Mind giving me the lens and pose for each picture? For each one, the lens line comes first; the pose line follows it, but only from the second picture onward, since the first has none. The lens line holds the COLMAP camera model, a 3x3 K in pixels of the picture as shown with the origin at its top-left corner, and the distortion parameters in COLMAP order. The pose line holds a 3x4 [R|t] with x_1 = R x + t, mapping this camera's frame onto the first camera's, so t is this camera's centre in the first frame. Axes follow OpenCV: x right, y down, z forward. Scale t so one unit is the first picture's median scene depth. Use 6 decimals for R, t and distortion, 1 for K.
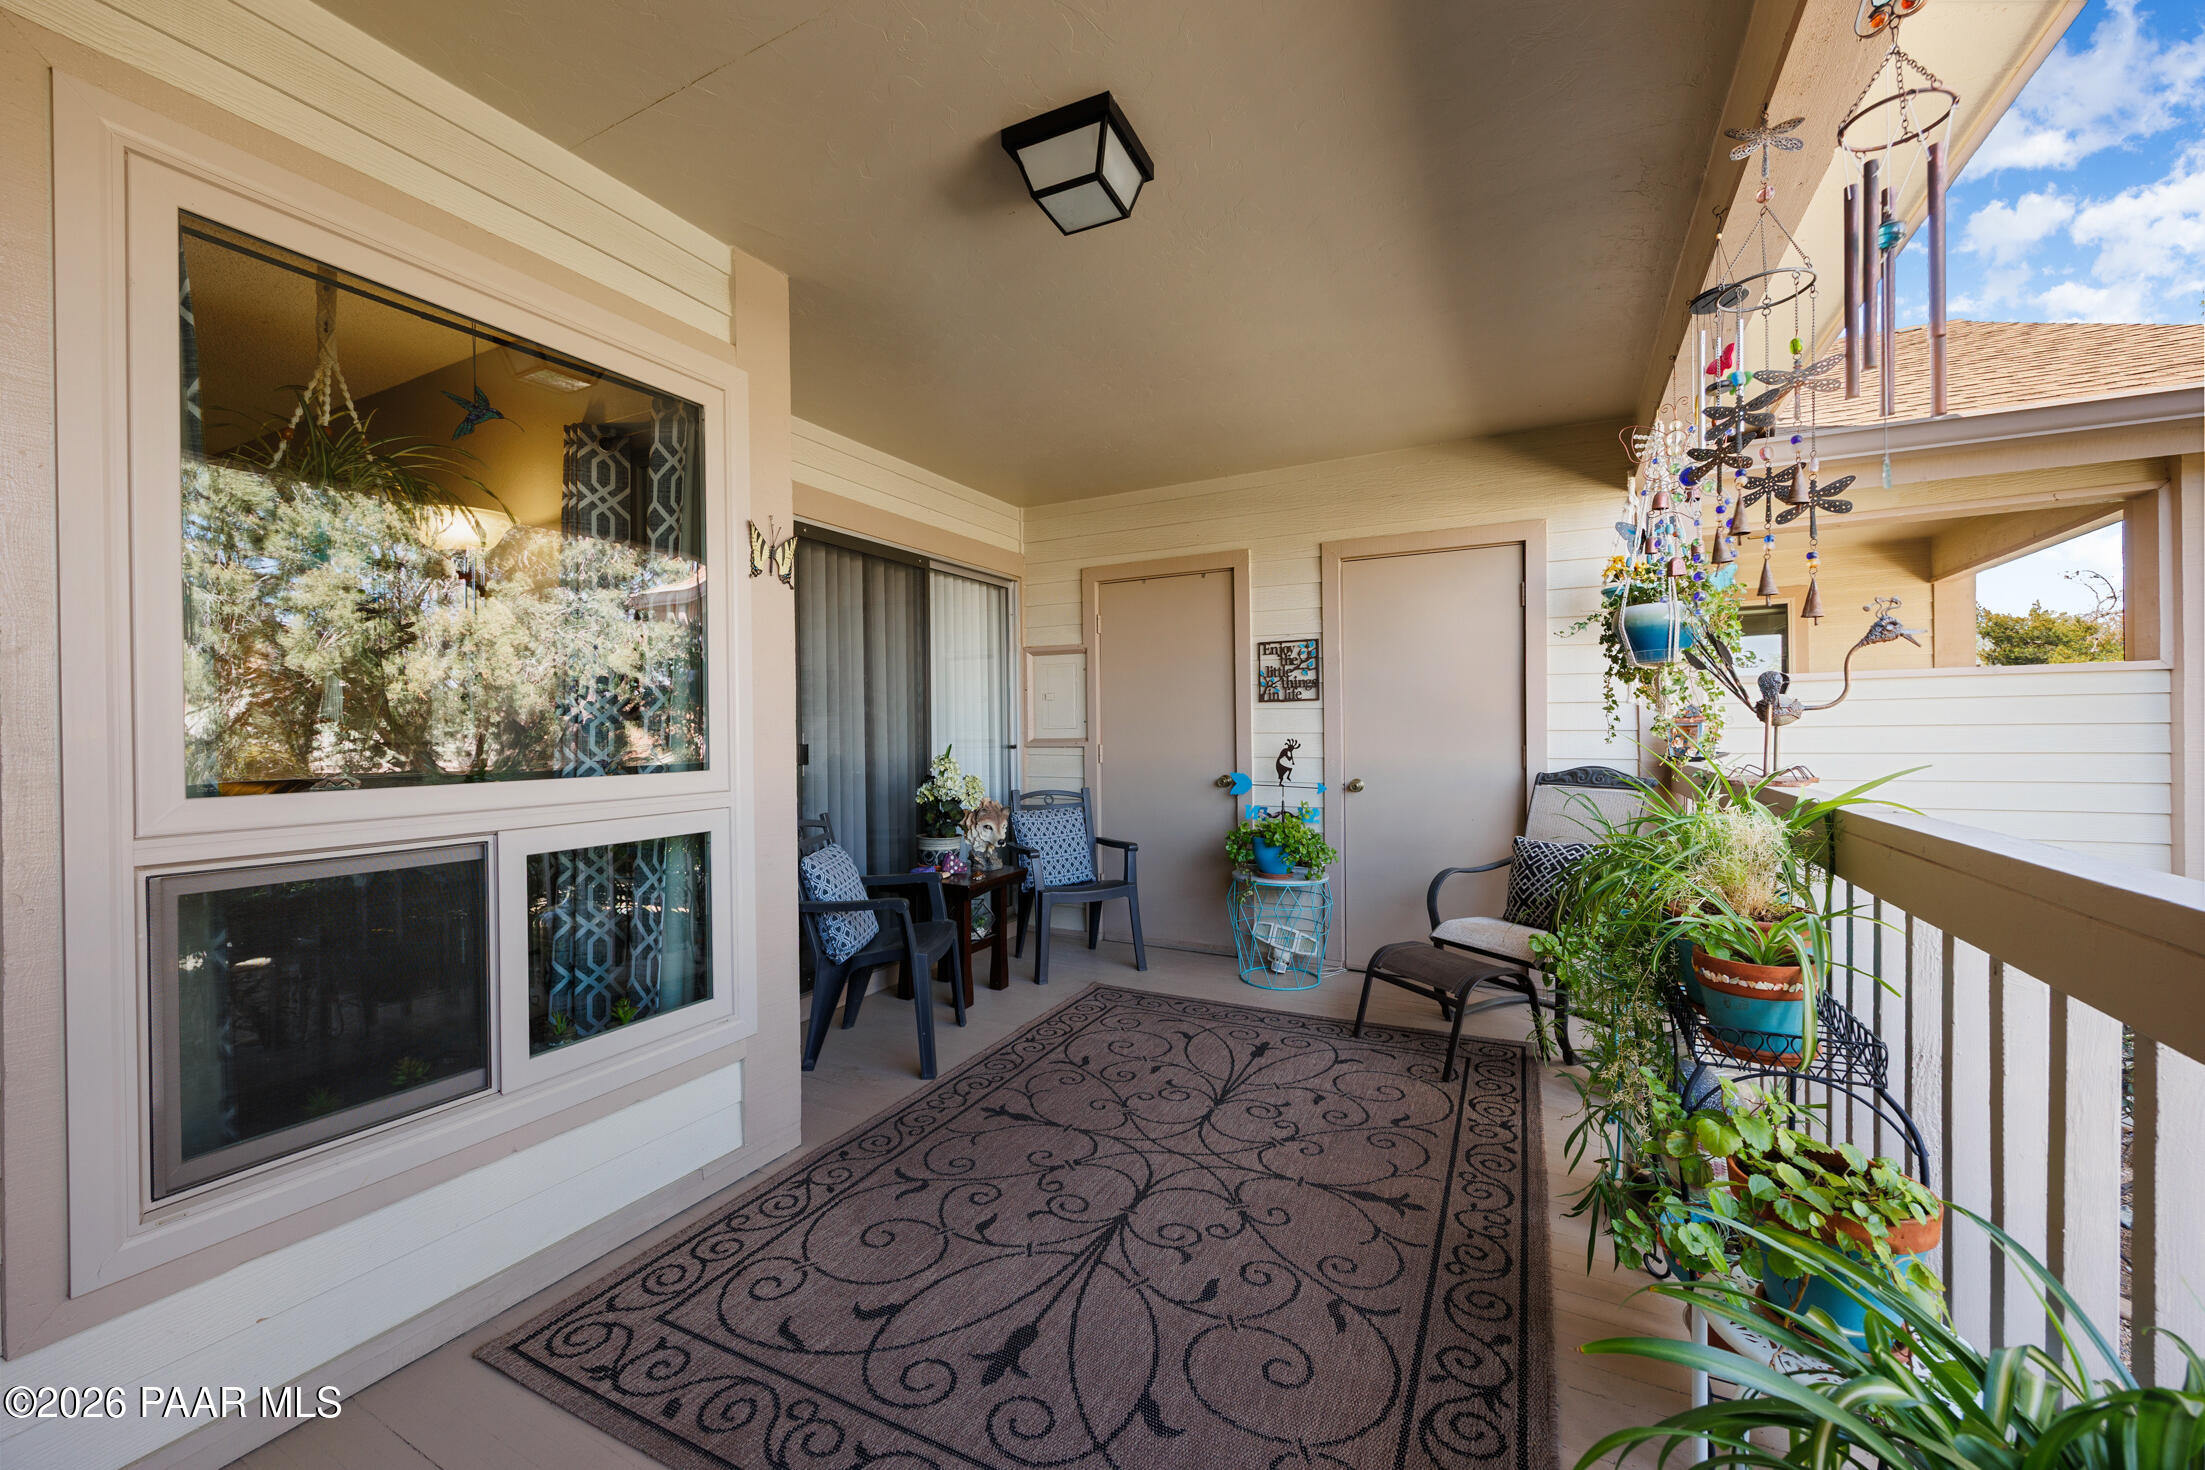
lens RADIAL K [[850.2, 0, 1072.3], [0, 850.2, 745.3], [0, 0, 1]] dist [-0.006438, 0.001643]
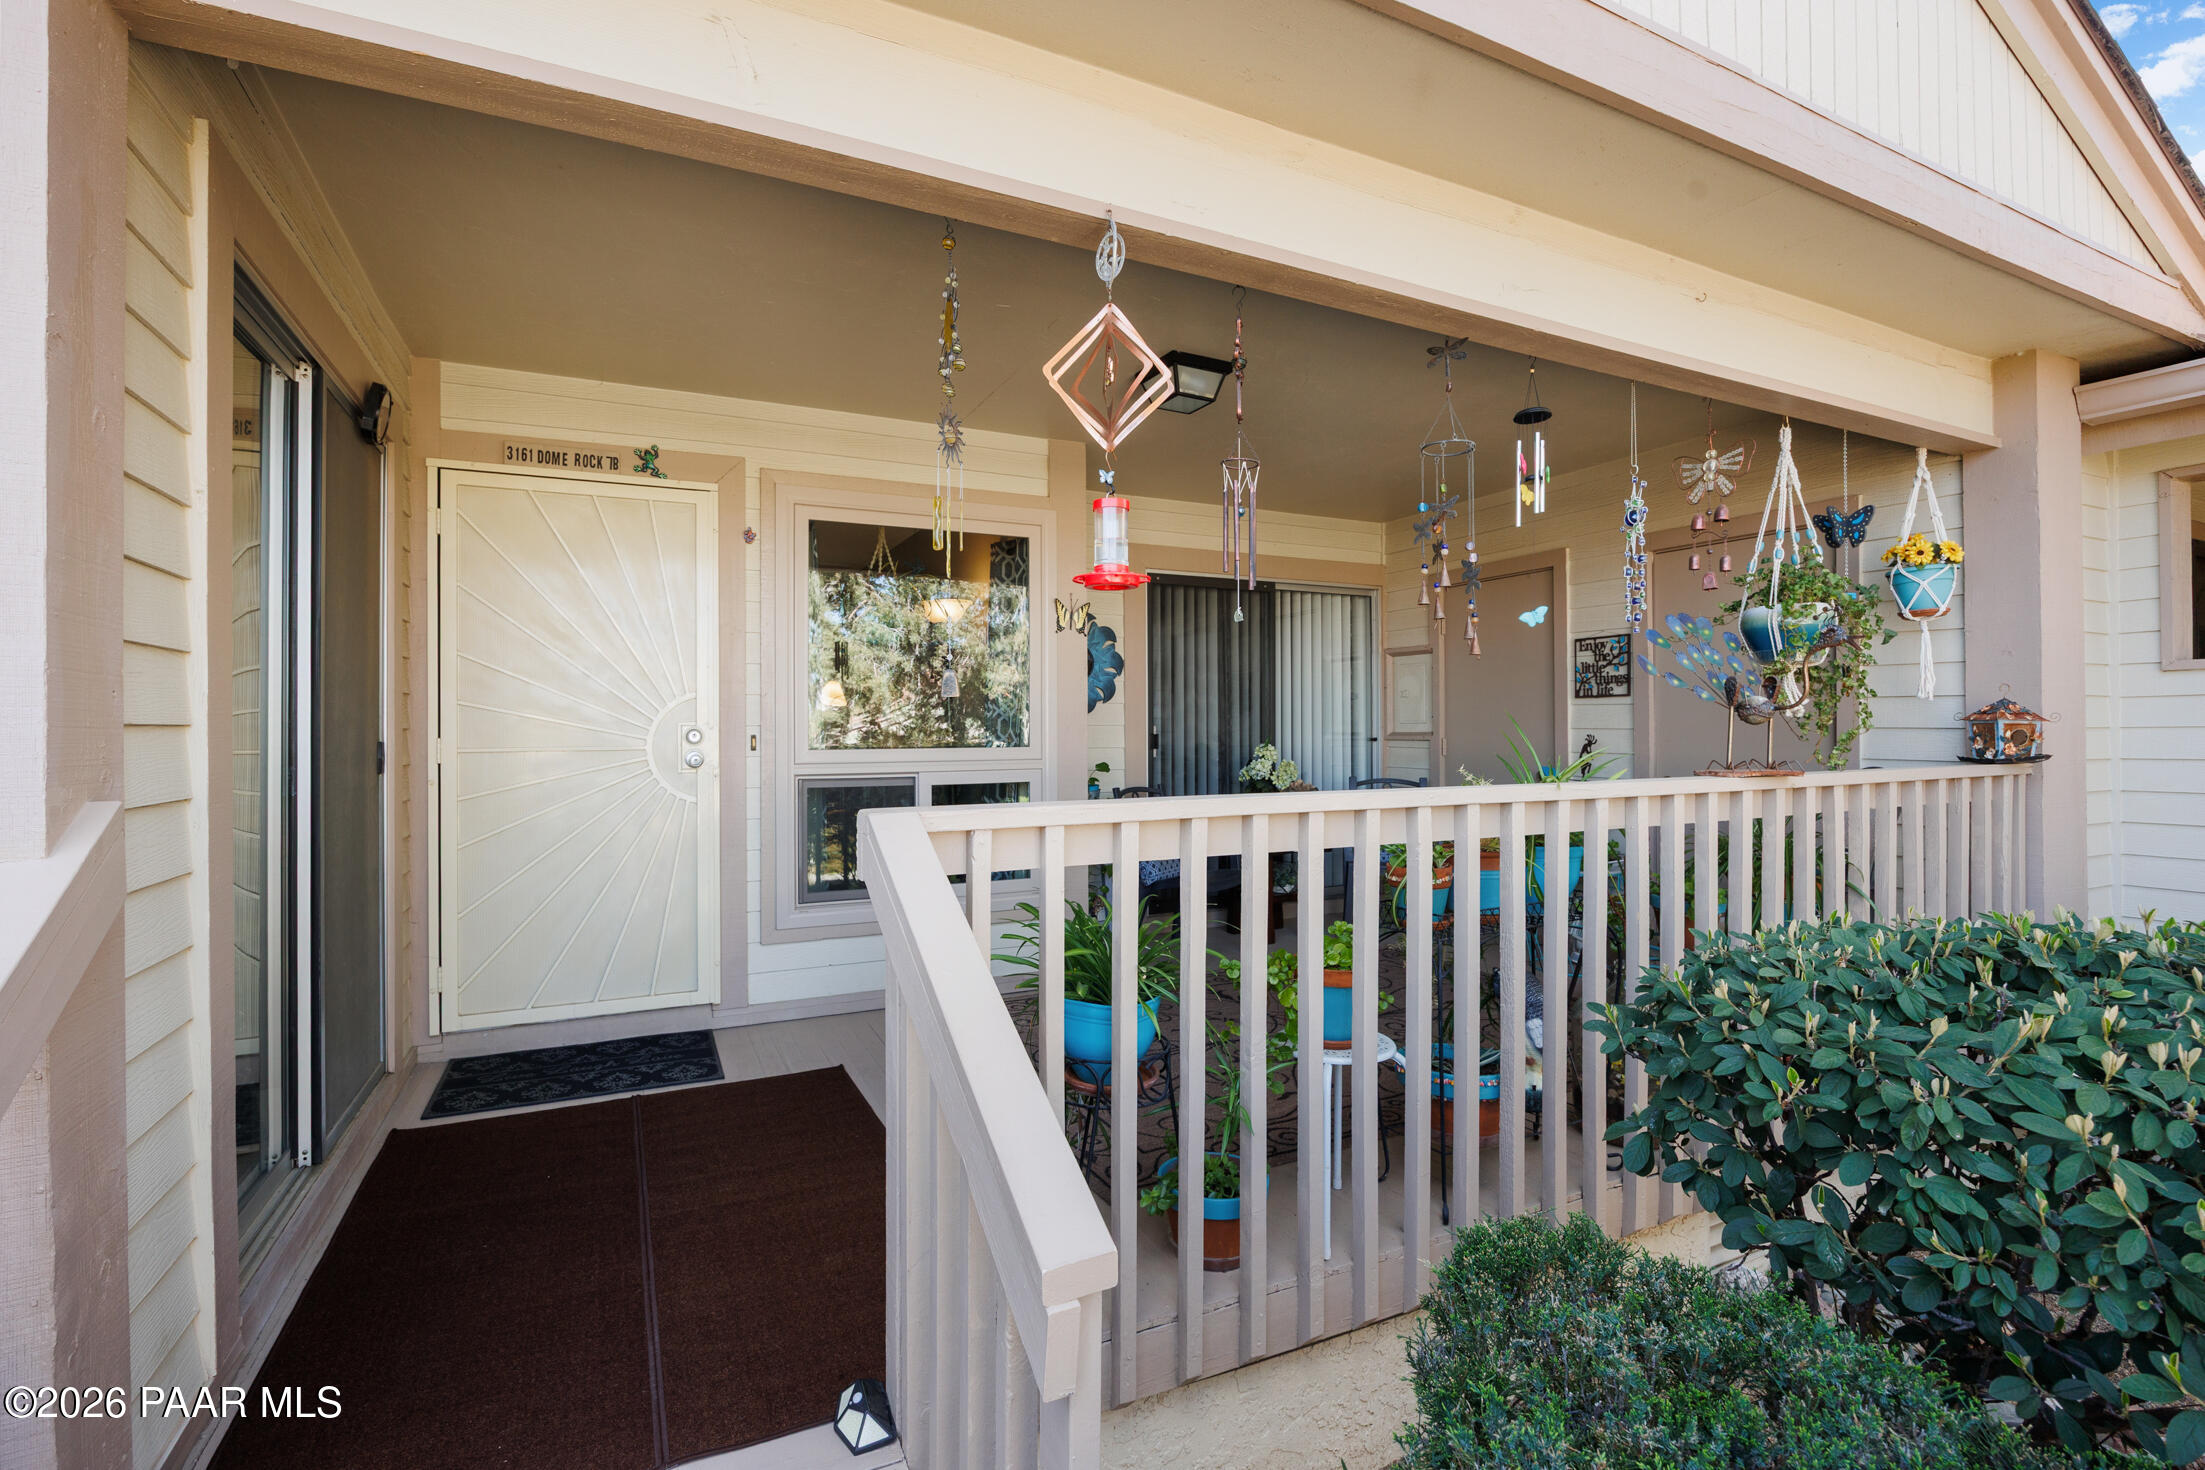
lens RADIAL K [[995.9, 0, 1095.6], [0, 995.9, 724.2], [0, 0, 1]] dist [-0.003716, -0.000082]
pose [[0.803238, 0.005309, -0.595635, 0.474398], [-0.015848, 0.999797, -0.012461, 0.004374], [0.595447, 0.019449, 0.803159, -0.295444]]
